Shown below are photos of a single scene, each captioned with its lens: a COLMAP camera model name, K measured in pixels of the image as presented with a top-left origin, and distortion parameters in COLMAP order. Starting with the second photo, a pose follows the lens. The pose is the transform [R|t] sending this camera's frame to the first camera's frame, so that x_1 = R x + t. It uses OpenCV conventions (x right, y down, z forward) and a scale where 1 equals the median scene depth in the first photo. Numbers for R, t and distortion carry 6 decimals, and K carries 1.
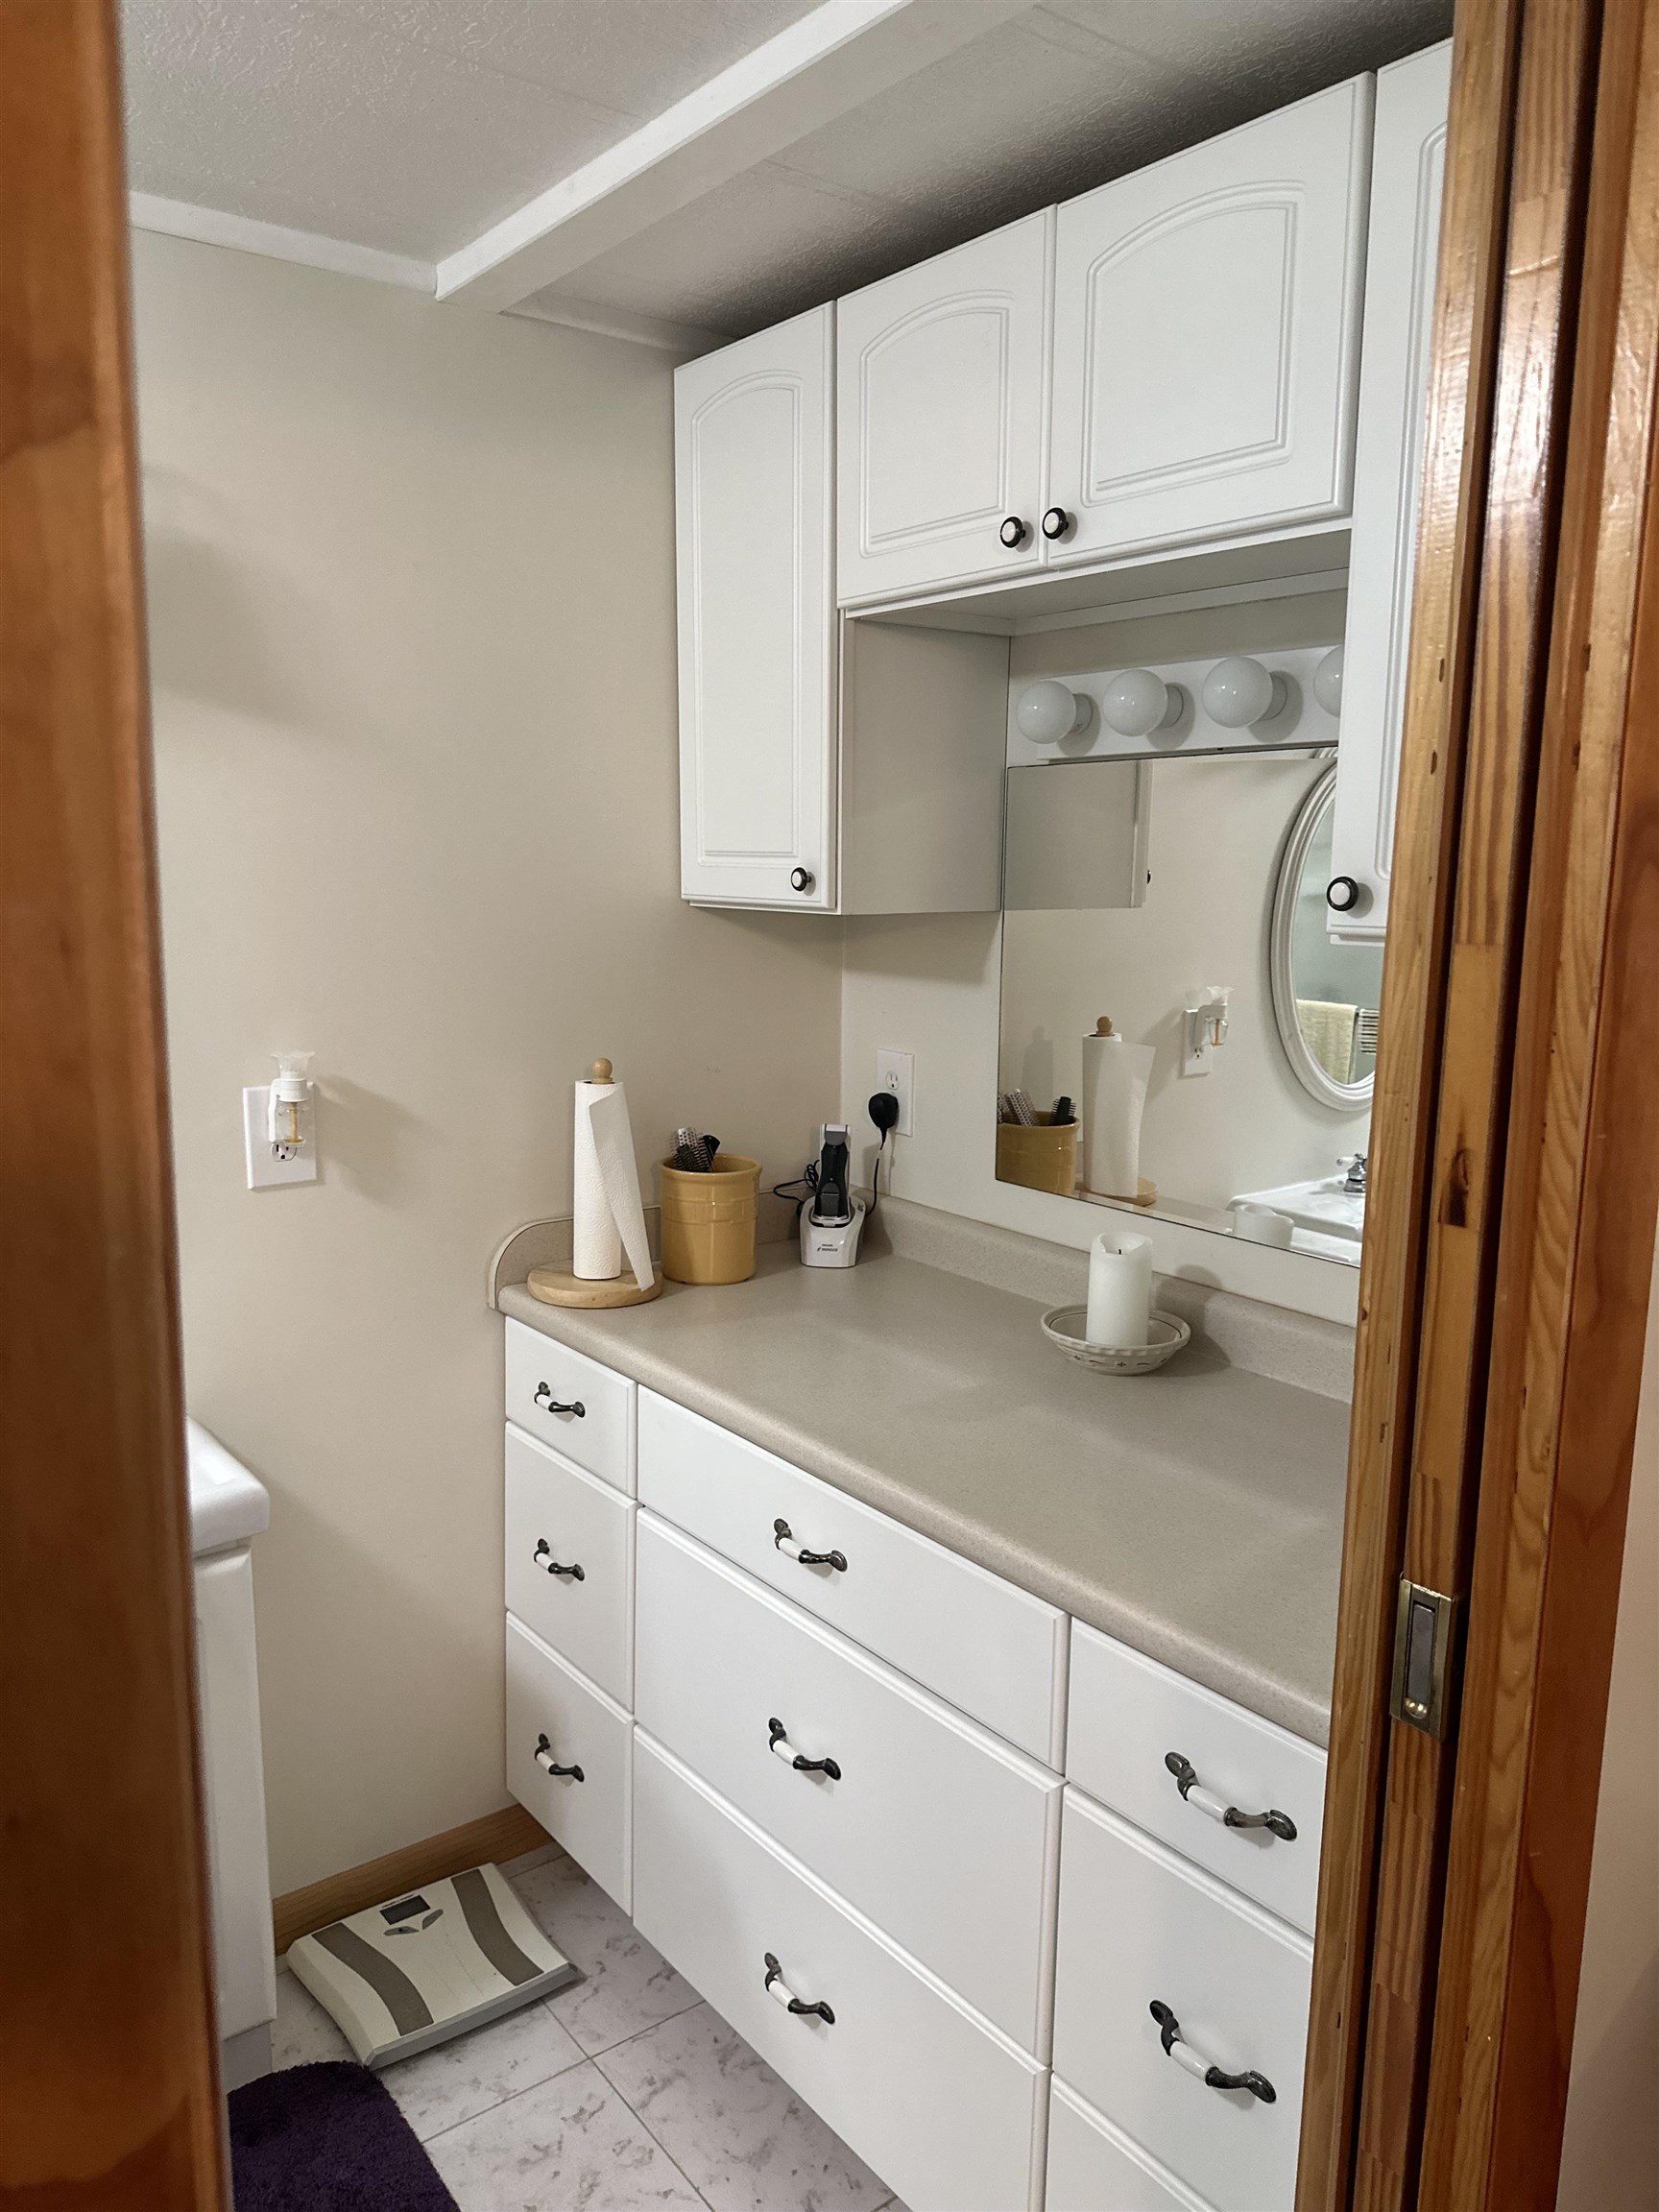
lens RADIAL K [[1532.8, 0, 829.5], [0, 1532.8, 1106.0], [0, 0, 1]] dist [0.035706, -0.043521]
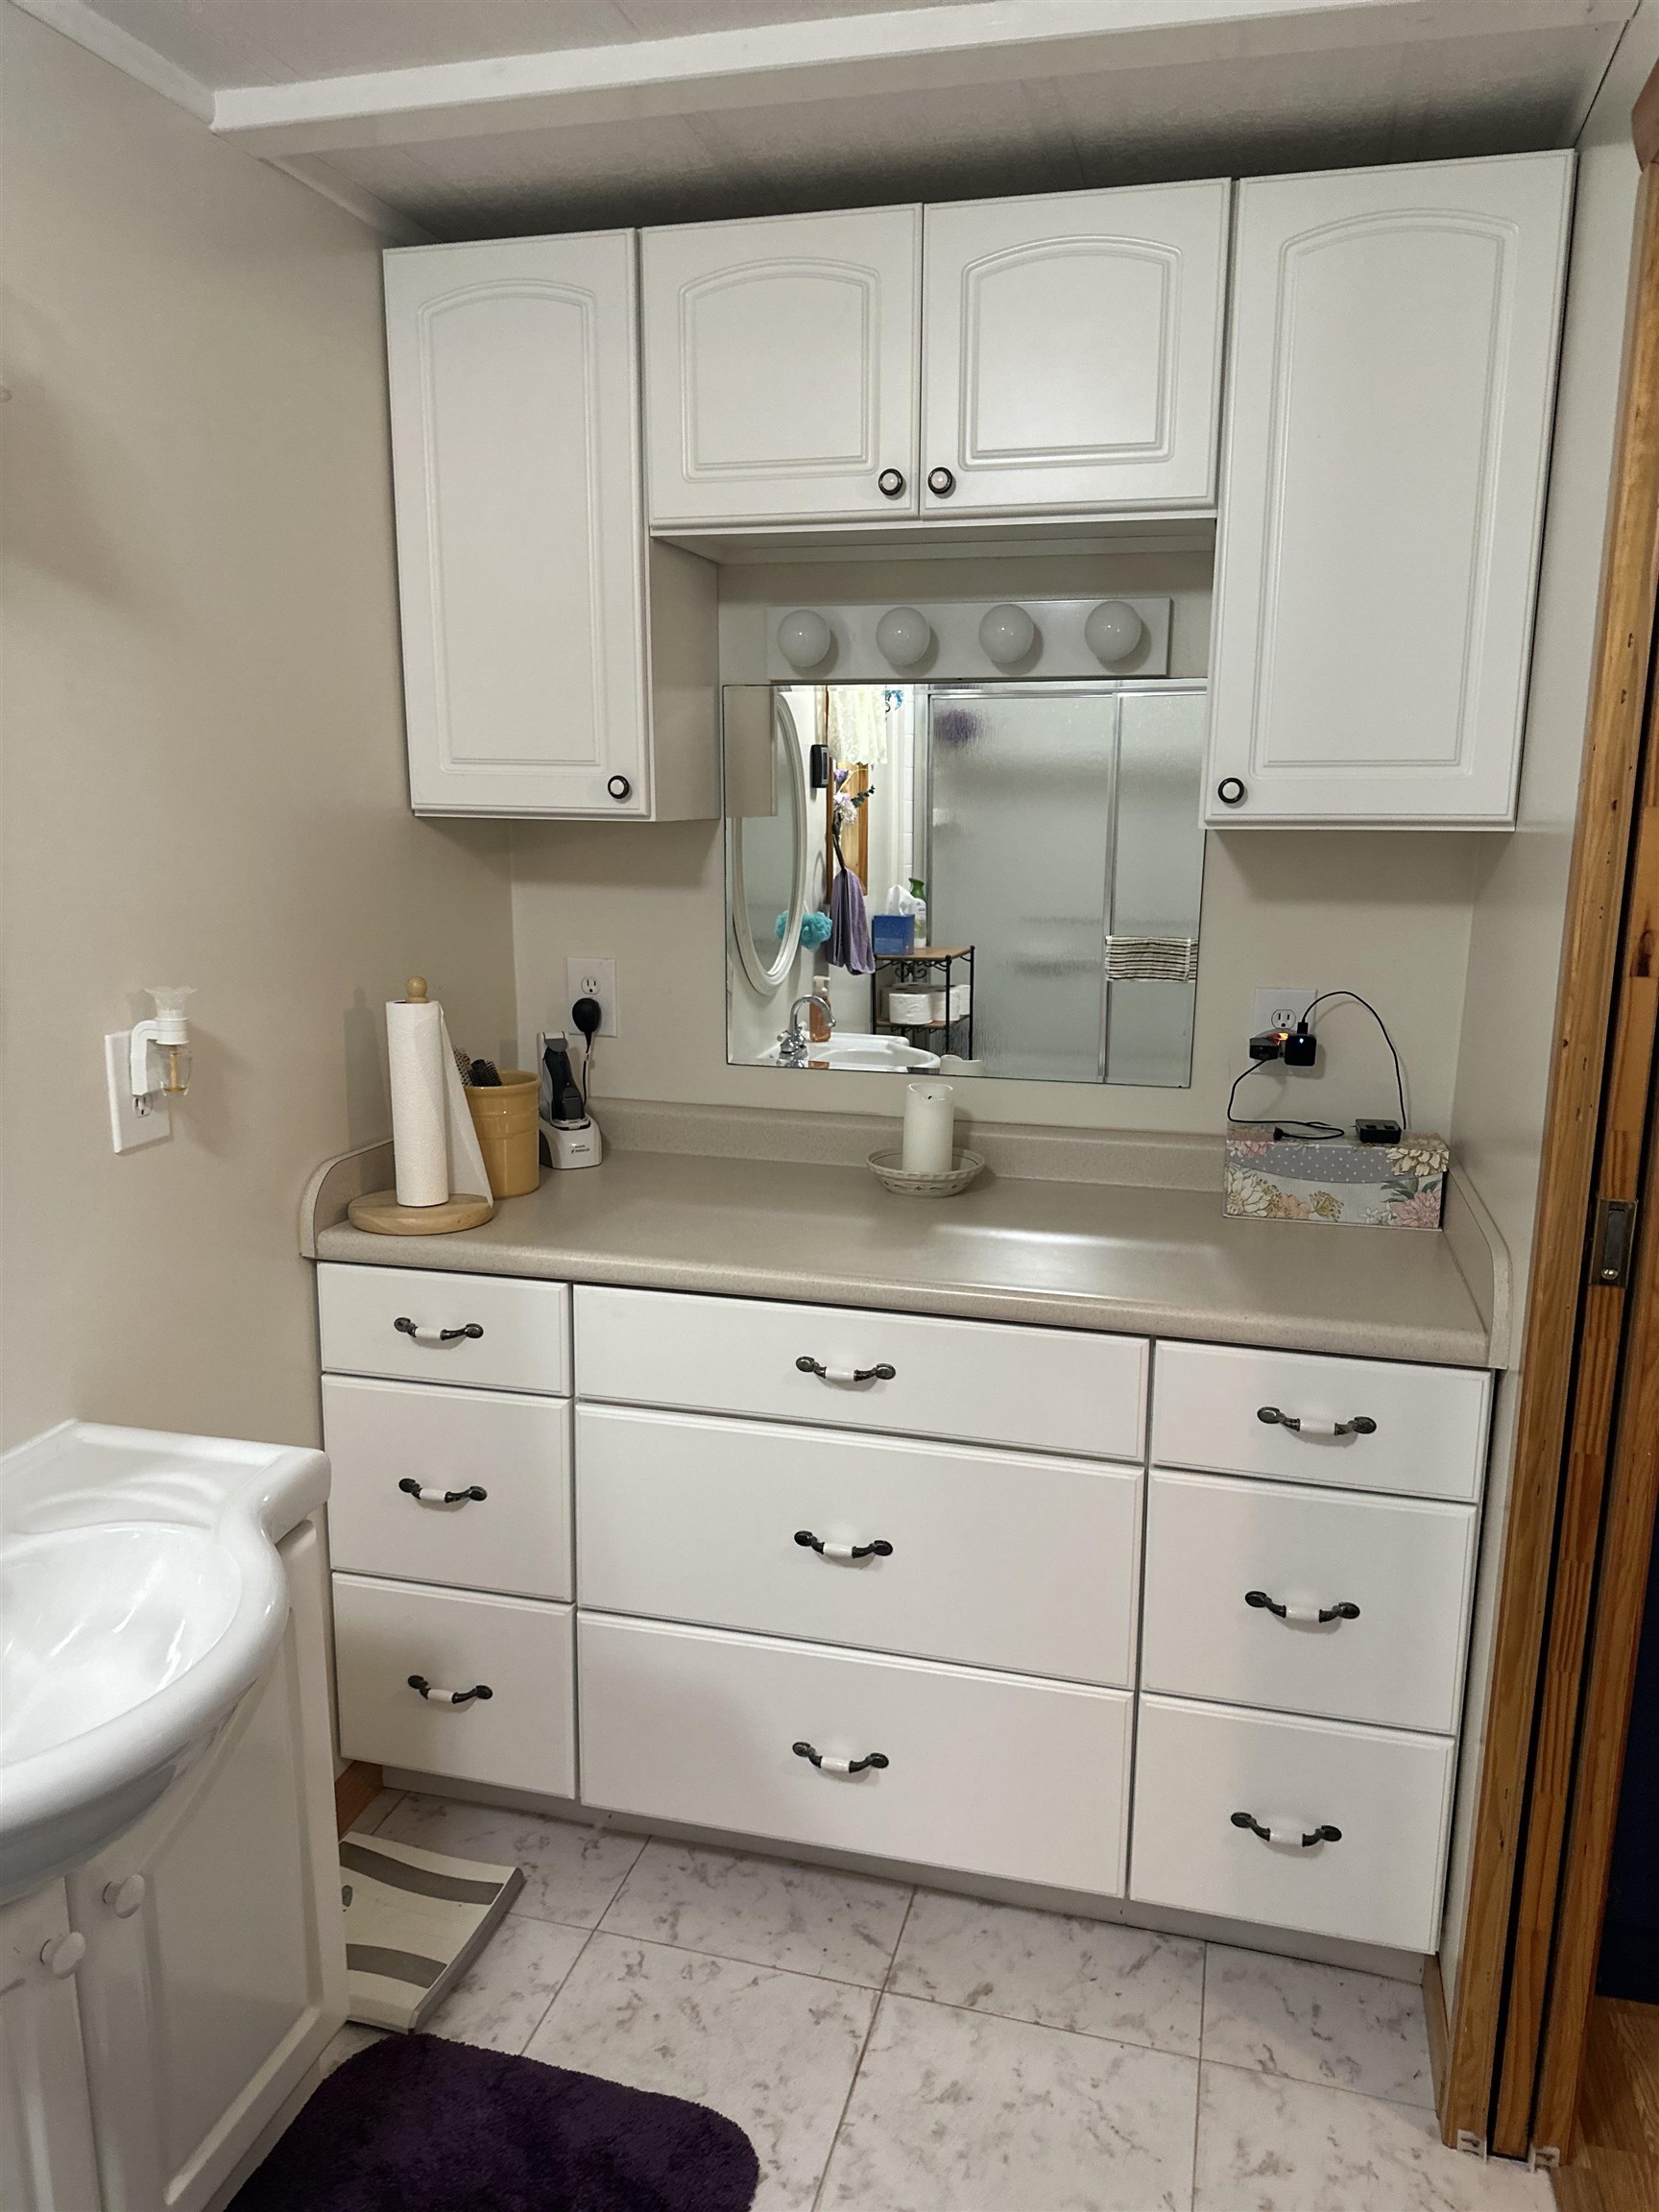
lens RADIAL K [[1532.8, 0, 829.5], [0, 1532.8, 1106.0], [0, 0, 1]] dist [0.035706, -0.043521]
pose [[0.803380, -0.126415, 0.581893, -0.571742], [0.098391, 0.991955, 0.079659, -0.001483], [-0.587281, -0.006743, 0.809355, 0.069887]]
